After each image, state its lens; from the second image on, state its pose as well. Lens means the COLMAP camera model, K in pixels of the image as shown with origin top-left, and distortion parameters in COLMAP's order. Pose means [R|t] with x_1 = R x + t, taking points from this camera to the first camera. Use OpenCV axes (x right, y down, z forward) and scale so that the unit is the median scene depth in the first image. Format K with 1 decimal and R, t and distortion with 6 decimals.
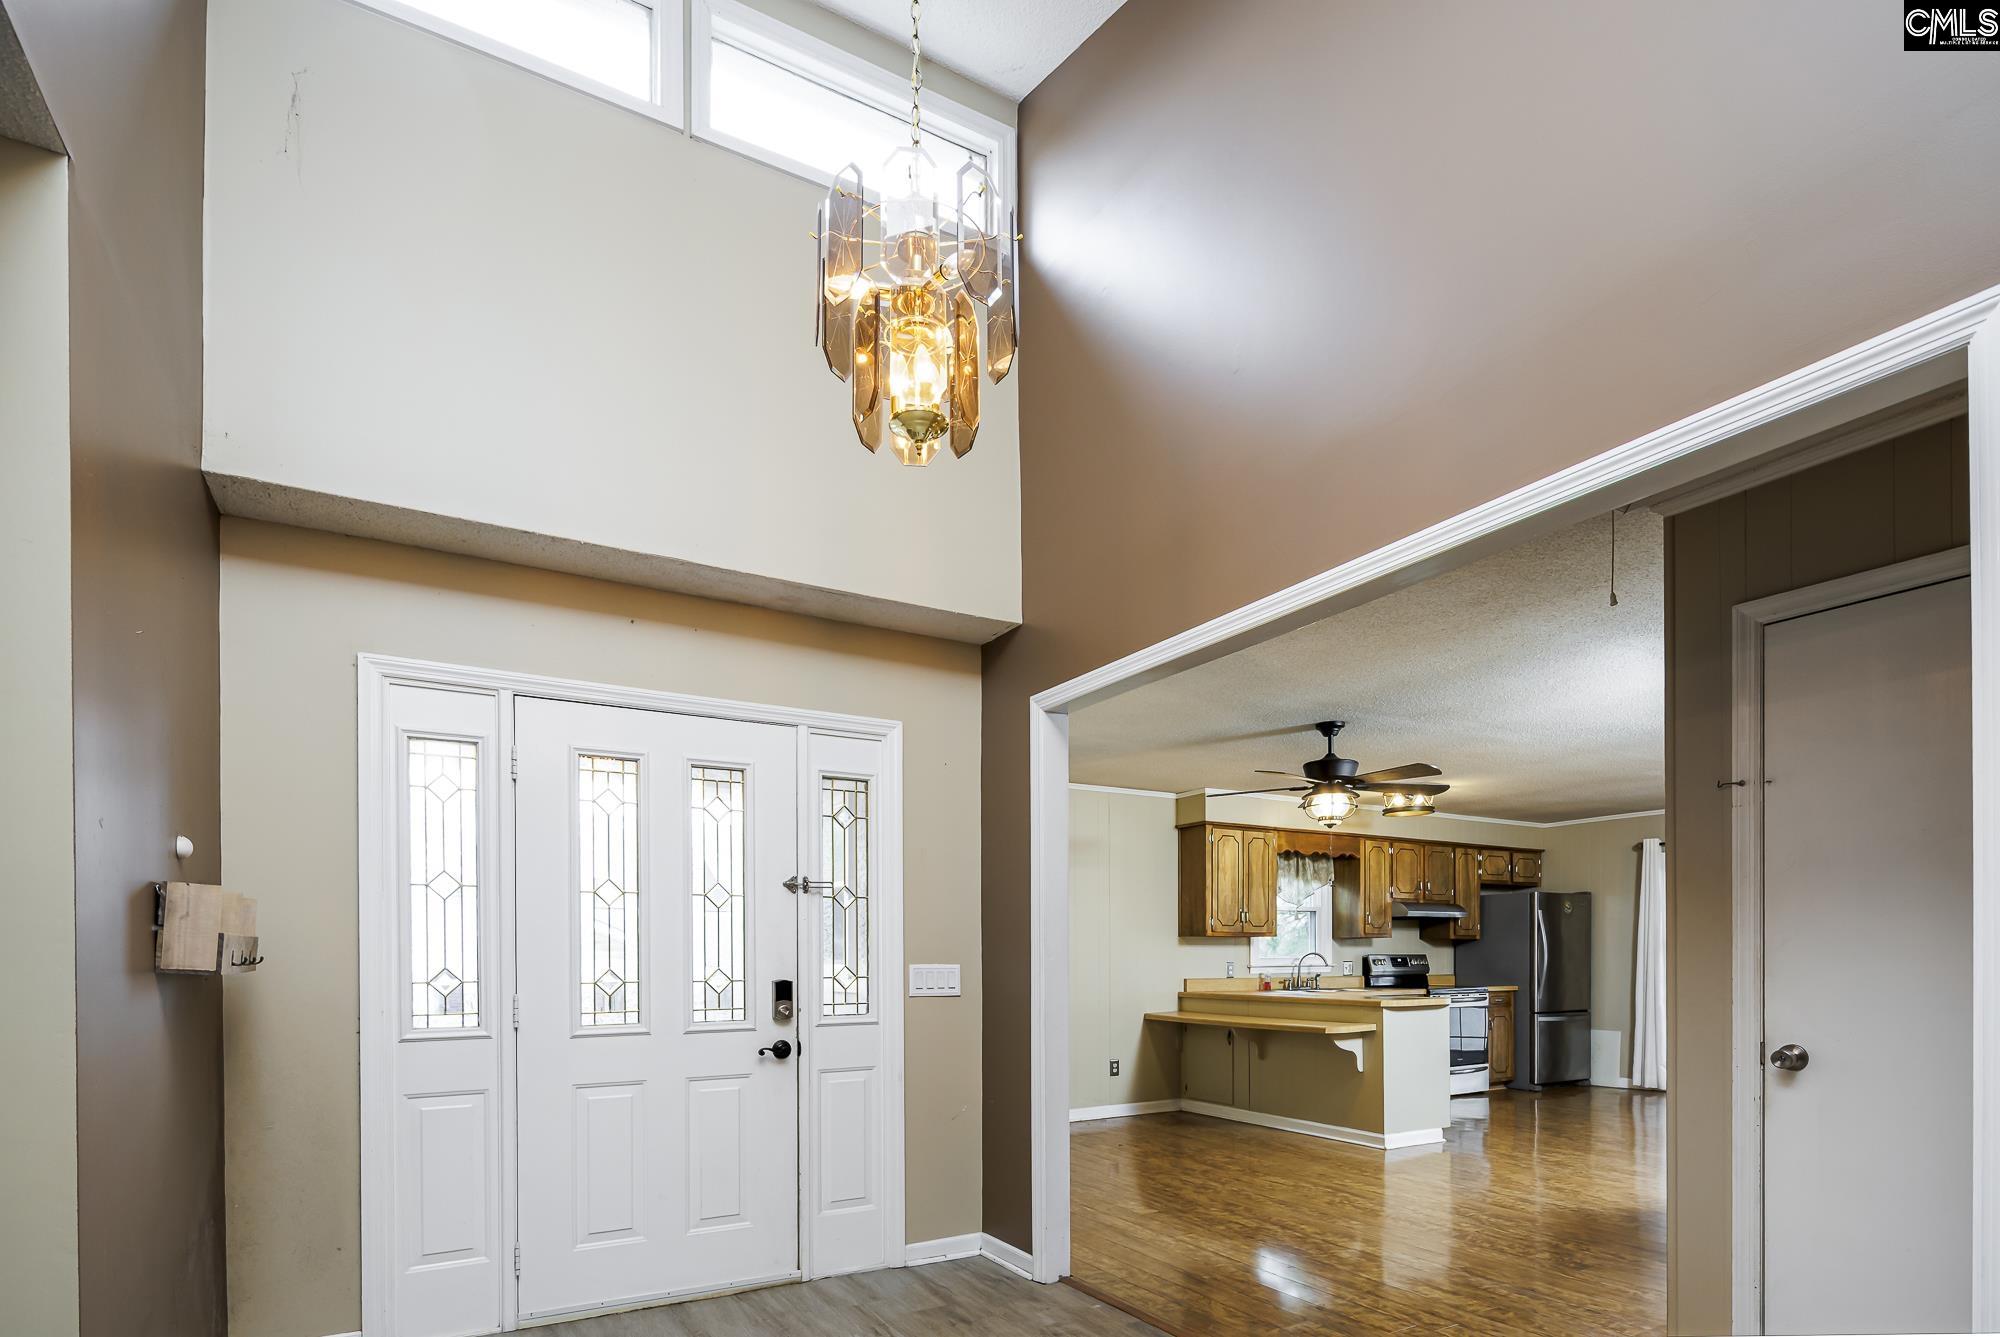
lens RADIAL K [[870.9, 0, 970.2], [0, 870.9, 975.2], [0, 0, 1]] dist [-0.008137, -0.001559]
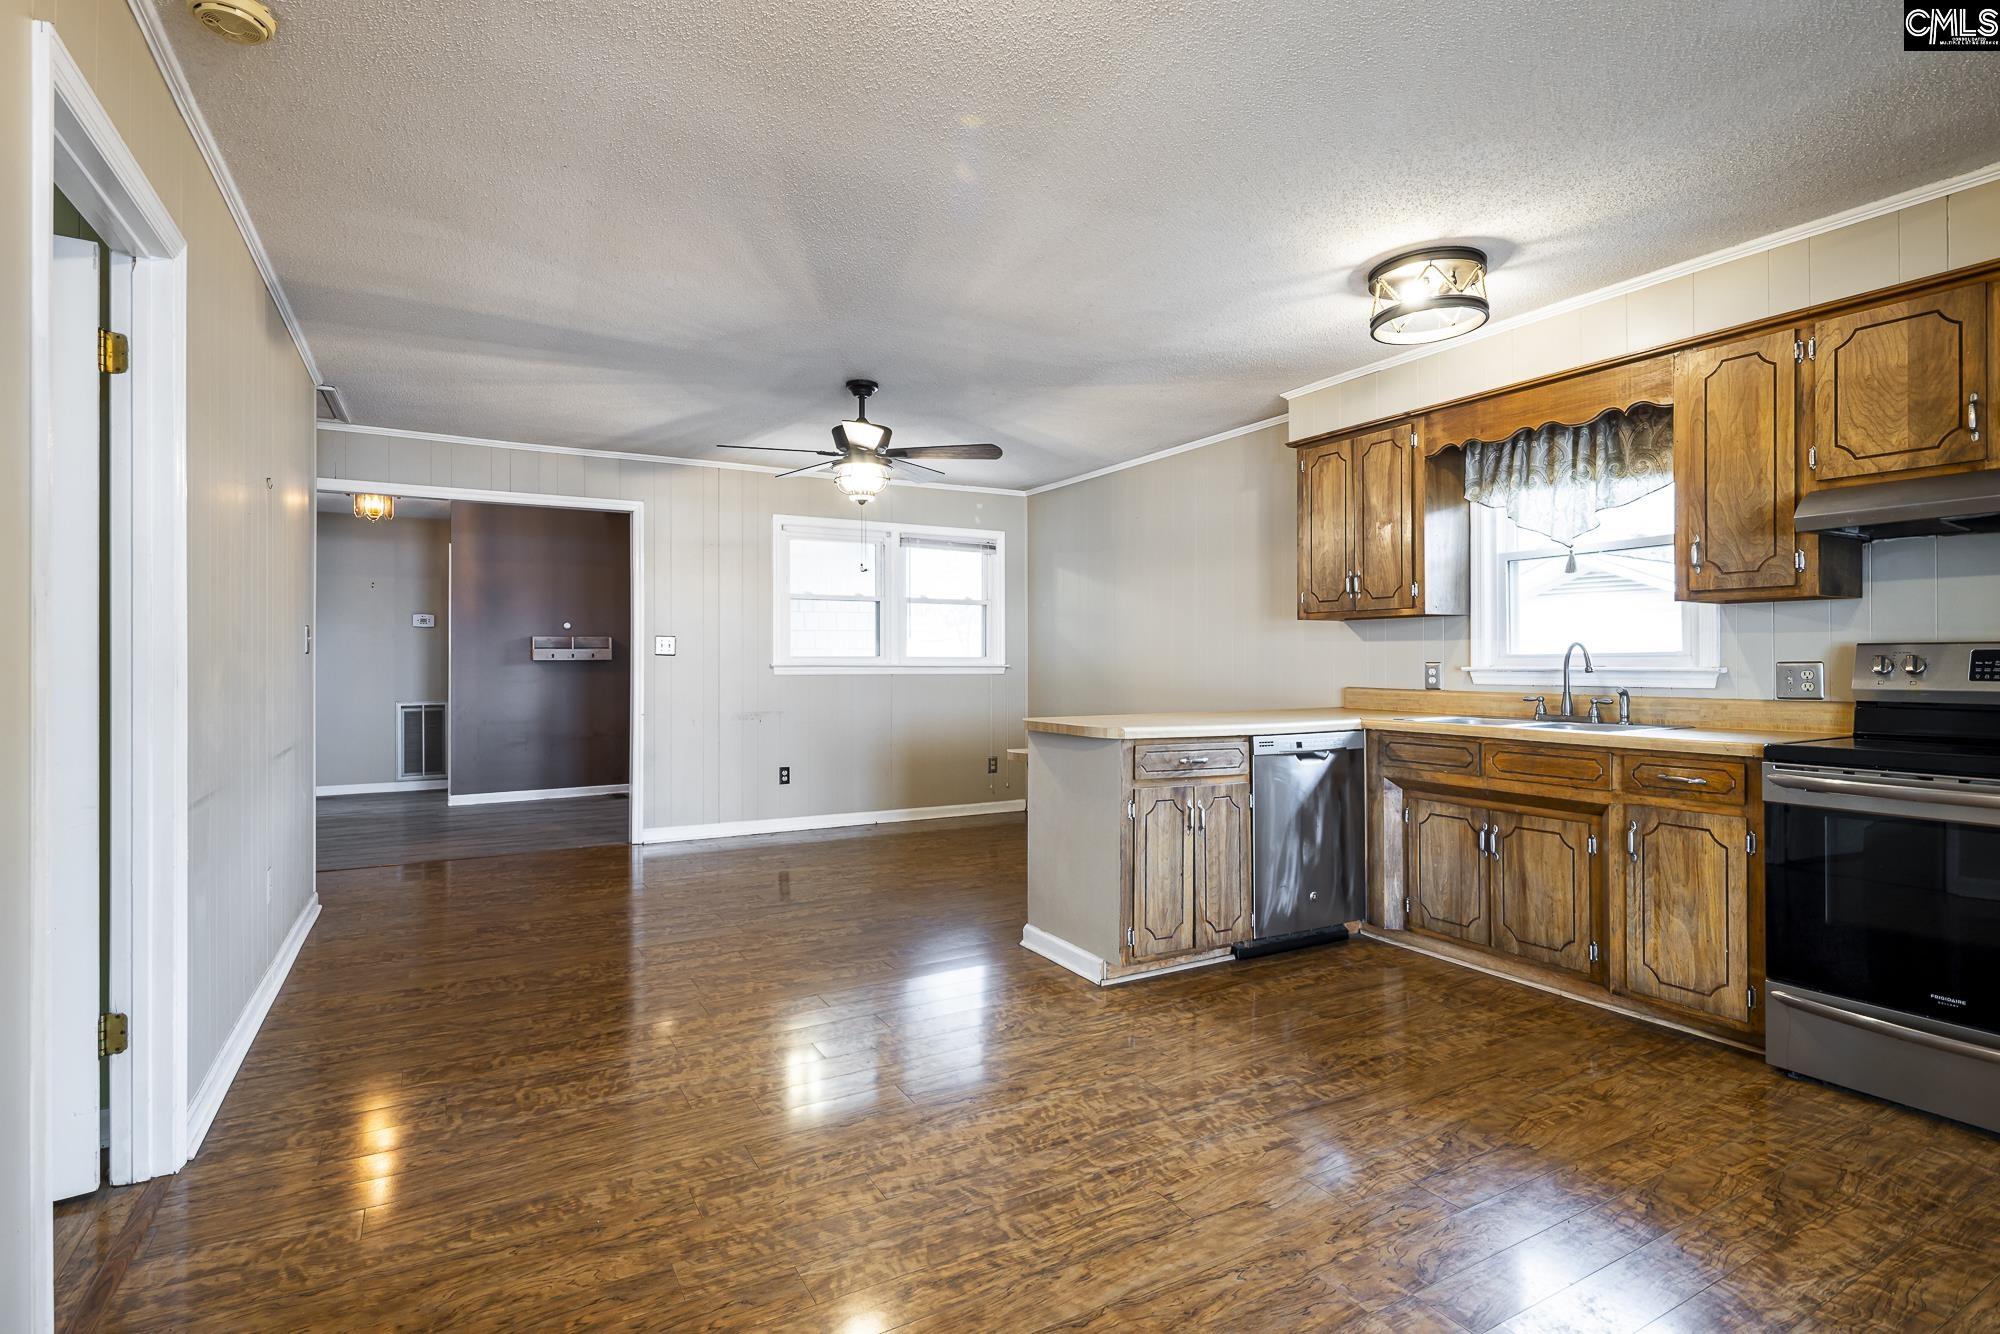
lens RADIAL K [[967.5, 0, 975.7], [0, 967.5, 656.9], [0, 0, 1]] dist [0.004795, -0.005086]
pose [[0.036607, 0.004732, -0.999319, 4.560491], [-0.014528, 0.999886, 0.004203, -0.078154], [0.999224, 0.014364, 0.036671, 3.416956]]
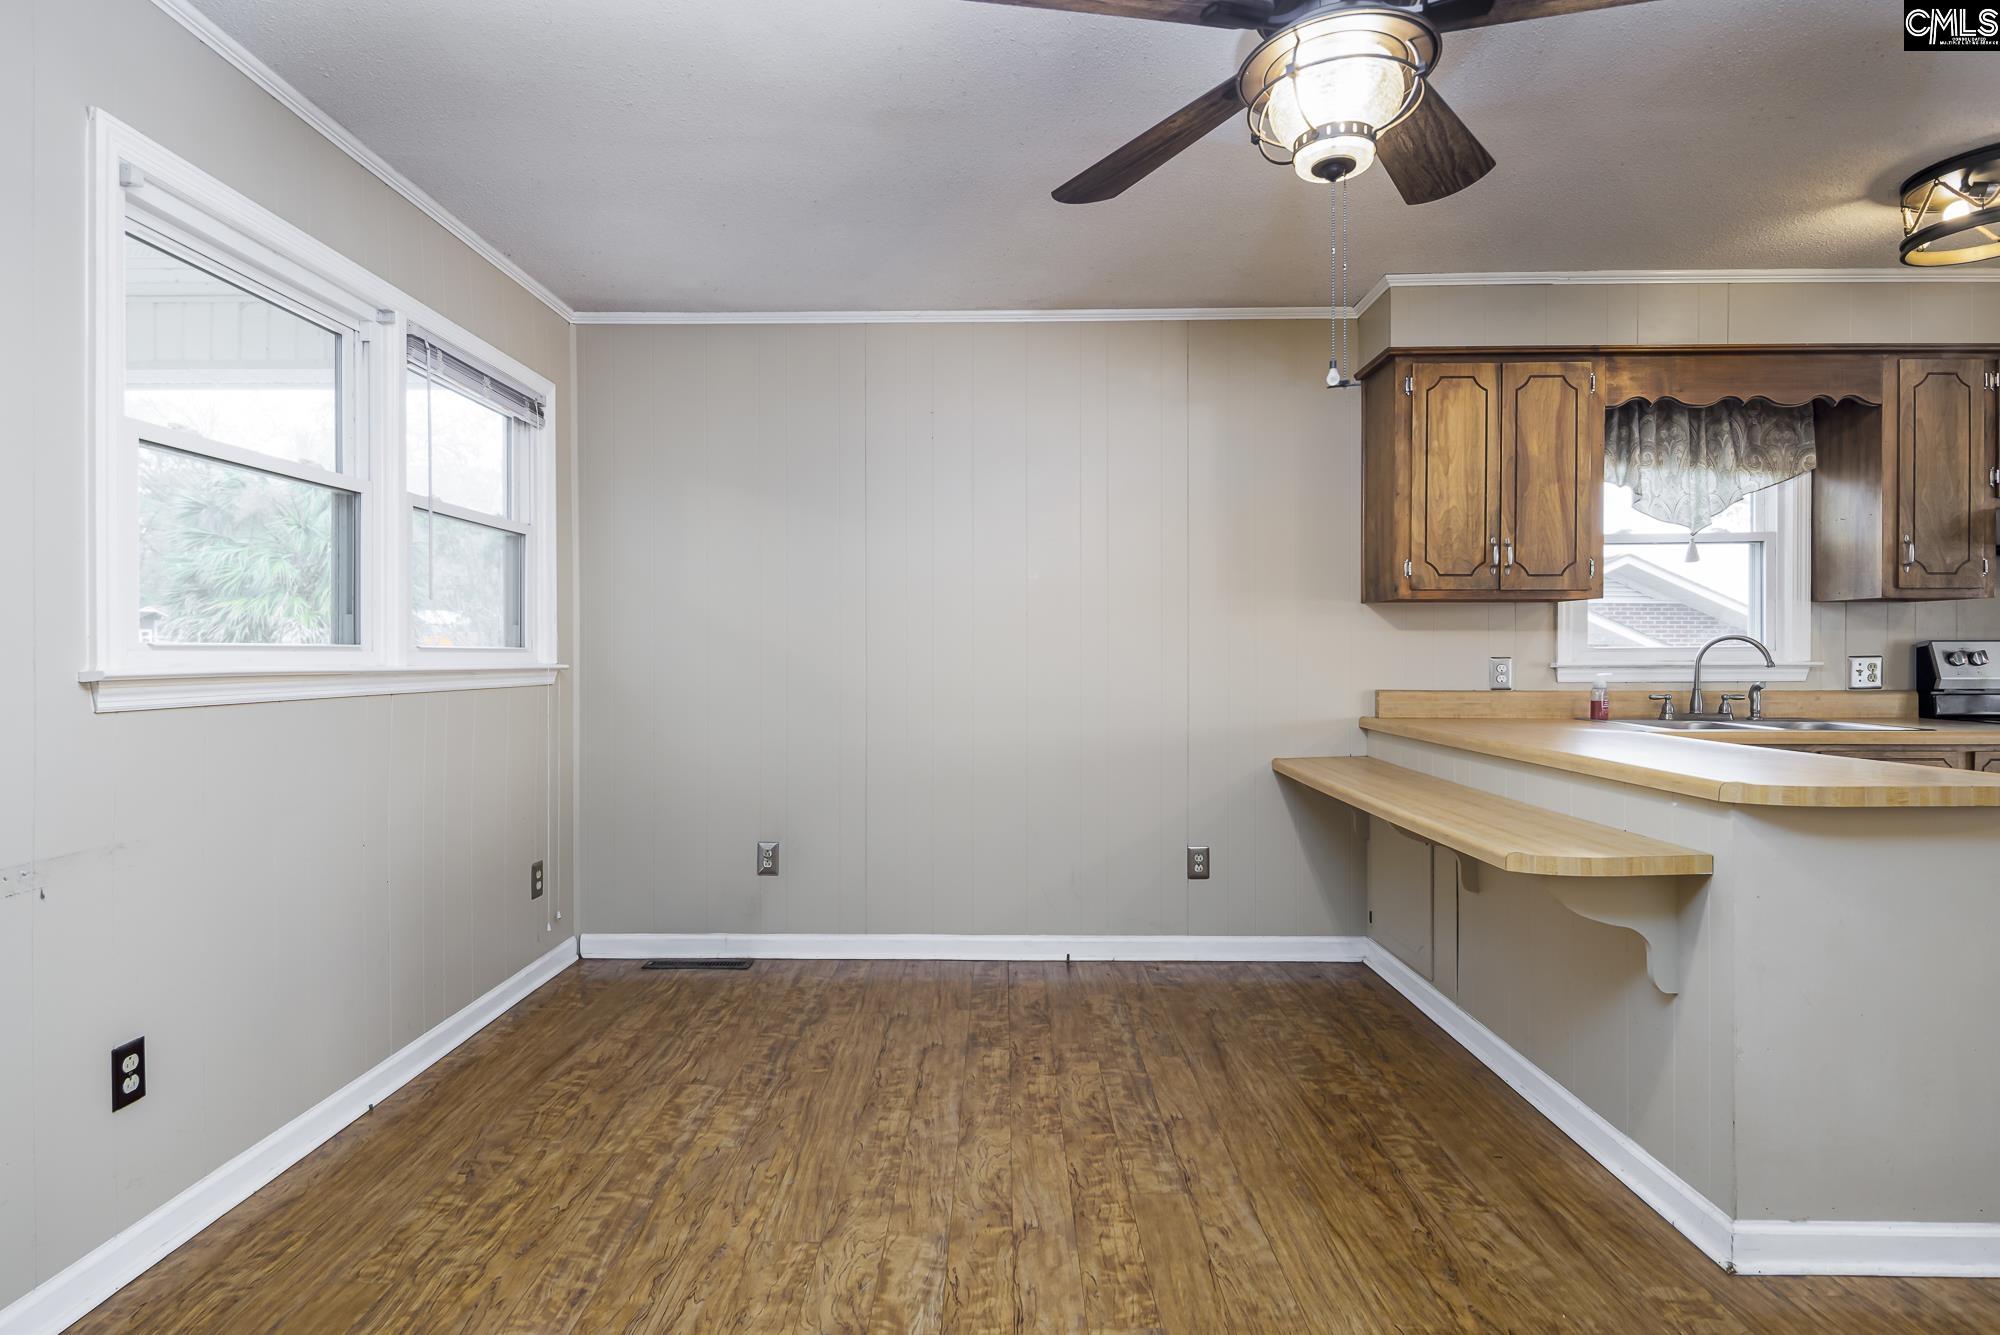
lens RADIAL K [[967.5, 0, 987.2], [0, 967.5, 661.9], [0, 0, 1]] dist [0.004795, -0.005086]
pose [[0.887399, 0.007673, -0.460938, 1.469062], [-0.012974, 0.999881, -0.008333, -0.019168], [0.460819, 0.013375, 0.887393, 2.062868]]
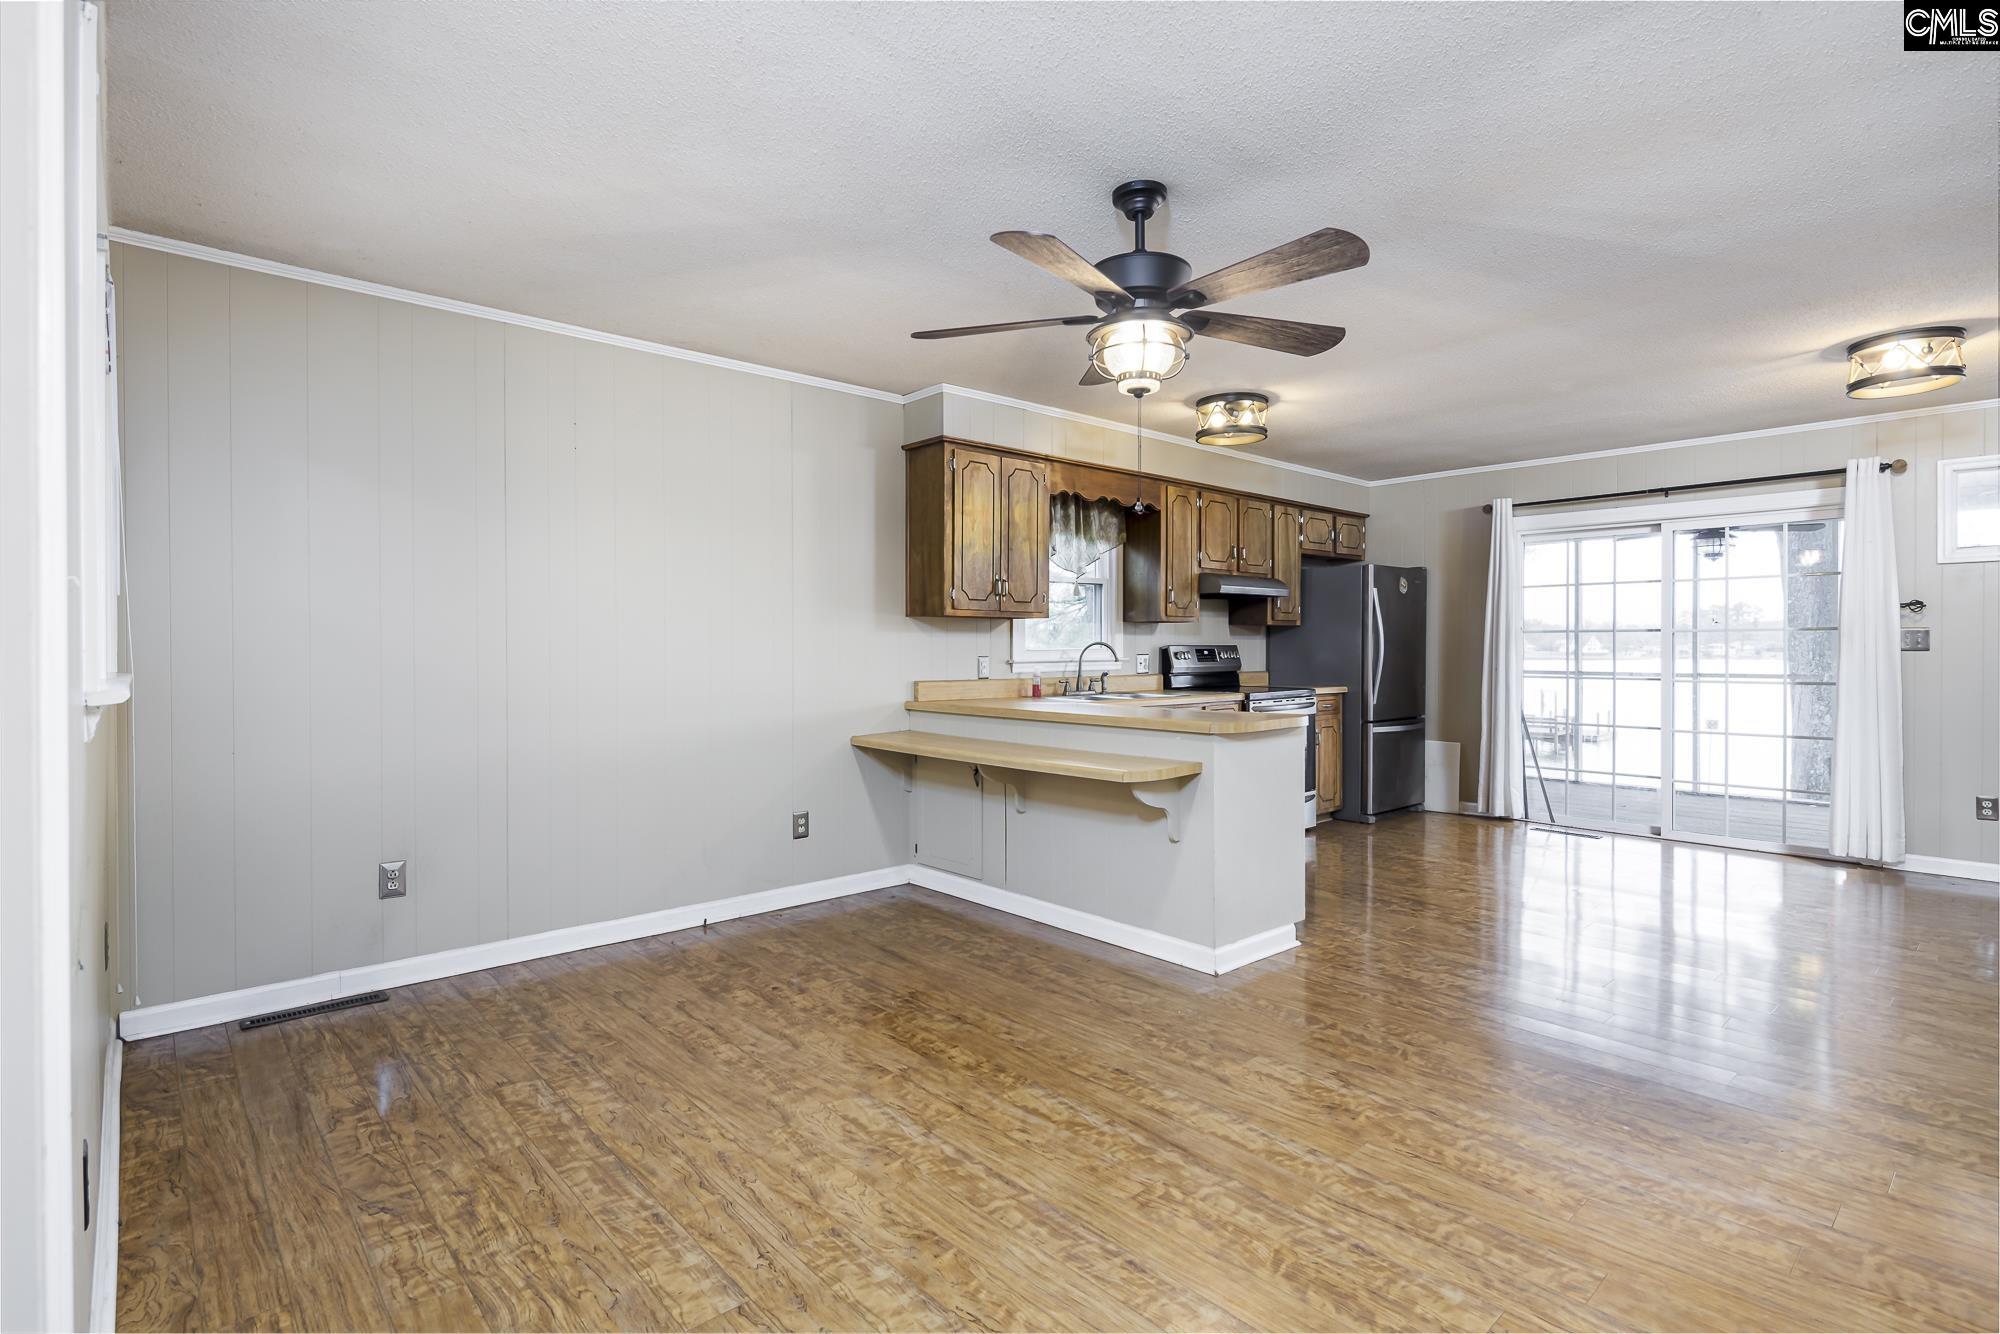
lens RADIAL K [[967.5, 0, 986.5], [0, 967.5, 658.2], [0, 0, 1]] dist [0.004795, -0.005086]
pose [[0.964764, 0.003527, 0.263094, 0.522561], [-0.002065, 0.999981, -0.005834, -0.041141], [-0.263109, 0.005085, 0.964753, 1.391846]]
